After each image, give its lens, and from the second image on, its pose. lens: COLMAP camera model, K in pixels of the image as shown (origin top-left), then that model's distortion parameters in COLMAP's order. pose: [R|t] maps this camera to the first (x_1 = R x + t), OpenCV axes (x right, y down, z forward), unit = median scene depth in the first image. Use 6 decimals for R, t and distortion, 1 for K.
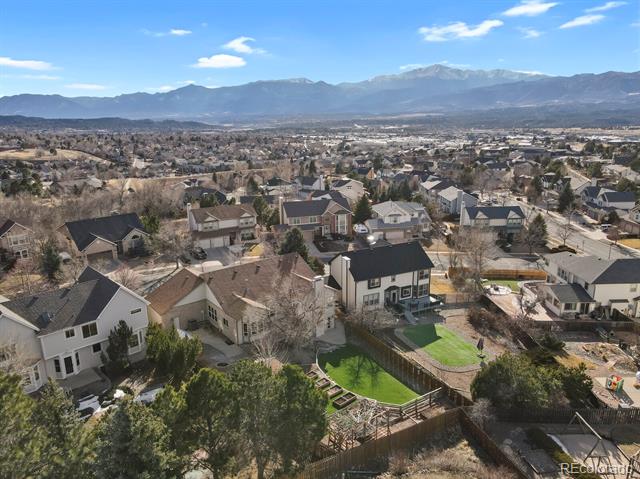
lens RADIAL K [[464.9, 0, 320.0], [0, 464.9, 239.5], [0, 0, 1]] dist [0.014281, 0.005212]
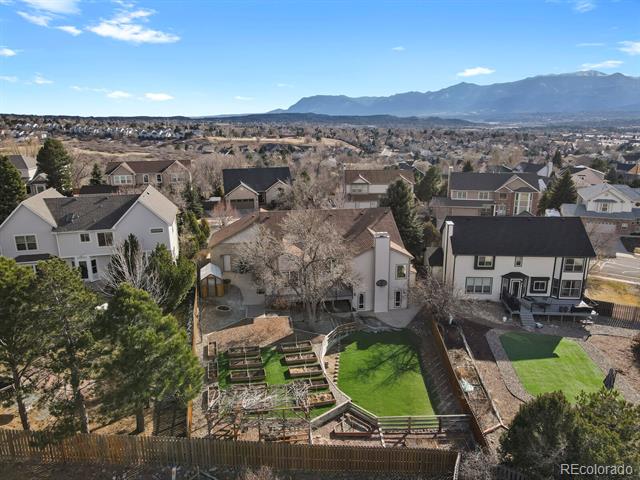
lens RADIAL K [[466.6, 0, 320.0], [0, 466.6, 240.0], [0, 0, 1]] dist [0.006783, 0.008412]
pose [[0.861123, 0.139674, -0.488833, 0.233899], [-0.136486, 0.989736, 0.042365, 0.061516], [0.489733, 0.030237, 0.871348, 0.244078]]
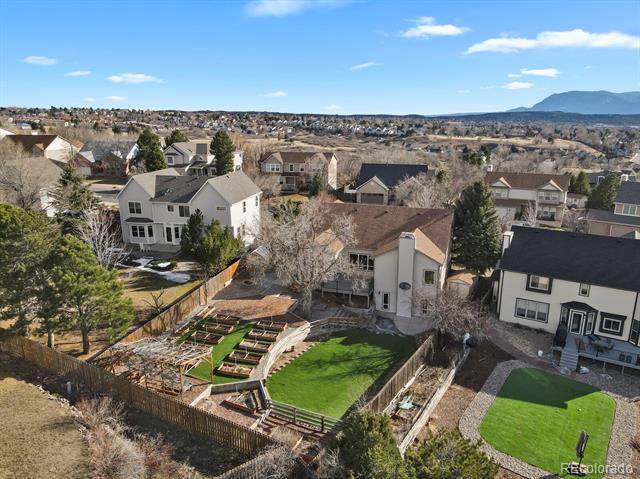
lens RADIAL K [[464.9, 0, 320.0], [0, 464.9, 239.5], [0, 0, 1]] dist [0.014281, 0.005212]
pose [[0.535262, 0.232886, -0.811947, 0.422137], [-0.224623, 0.965875, 0.128957, 0.023422], [0.814272, 0.113356, 0.569308, 0.403160]]
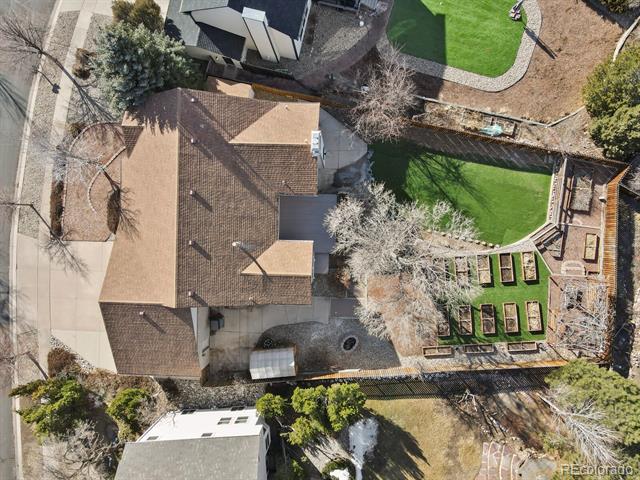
lens RADIAL K [[464.9, 0, 320.0], [0, 464.9, 240.0], [0, 0, 1]] dist [0.014281, 0.005212]
pose [[0.633012, -0.774061, -0.011213, -0.070743], [0.222113, 0.167726, 0.960486, -0.345515], [-0.741594, -0.610490, 0.278102, 0.649563]]
